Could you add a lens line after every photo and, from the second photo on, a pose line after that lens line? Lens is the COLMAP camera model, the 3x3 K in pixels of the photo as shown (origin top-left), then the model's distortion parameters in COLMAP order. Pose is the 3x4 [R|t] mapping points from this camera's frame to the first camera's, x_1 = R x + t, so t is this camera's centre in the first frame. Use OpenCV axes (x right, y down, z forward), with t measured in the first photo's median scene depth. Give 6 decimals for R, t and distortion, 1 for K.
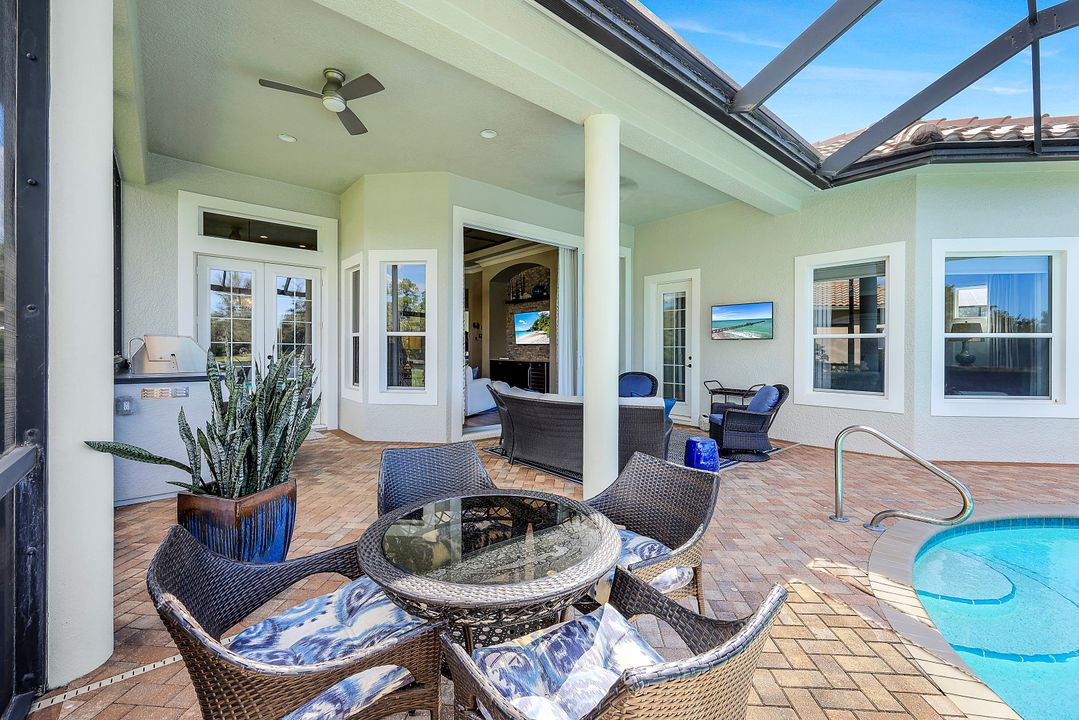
lens RADIAL K [[439.7, 0, 538.3], [0, 439.7, 349.1], [0, 0, 1]] dist [0.000793, 0.000011]
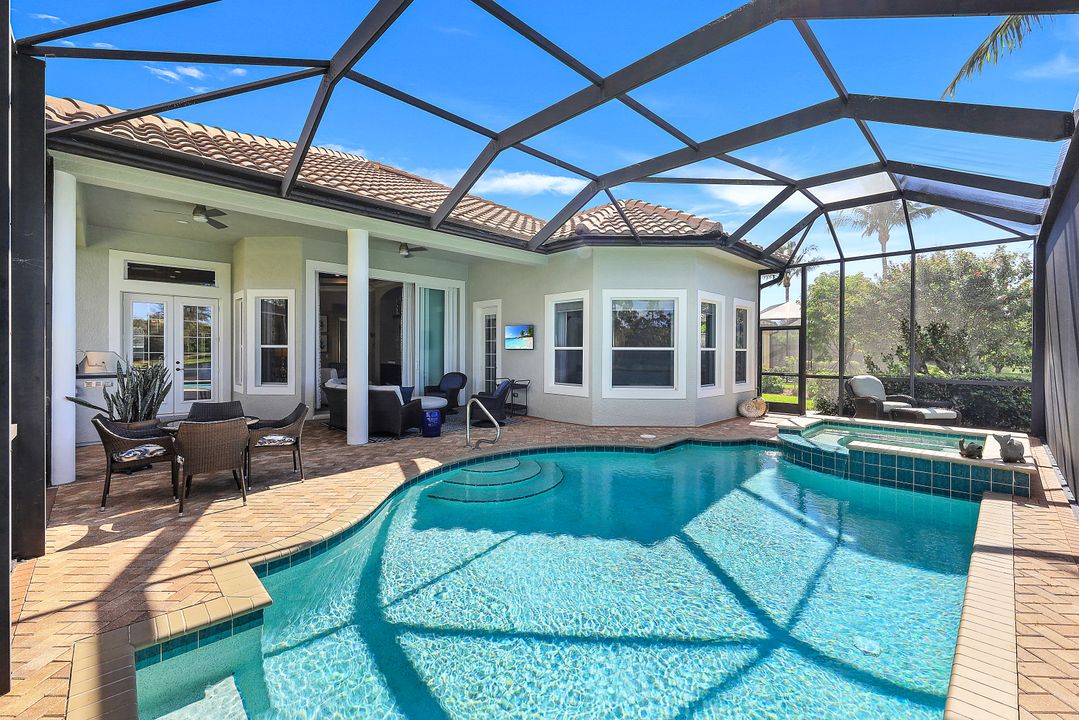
lens RADIAL K [[449.7, 0, 532.1], [0, 449.7, 352.6], [0, 0, 1]] dist [-0.000685, -0.000010]
pose [[0.998363, -0.000981, 0.057185, 0.502914], [0.000908, 0.999999, 0.001301, -0.017462], [-0.057187, -0.001247, 0.998363, -0.576638]]
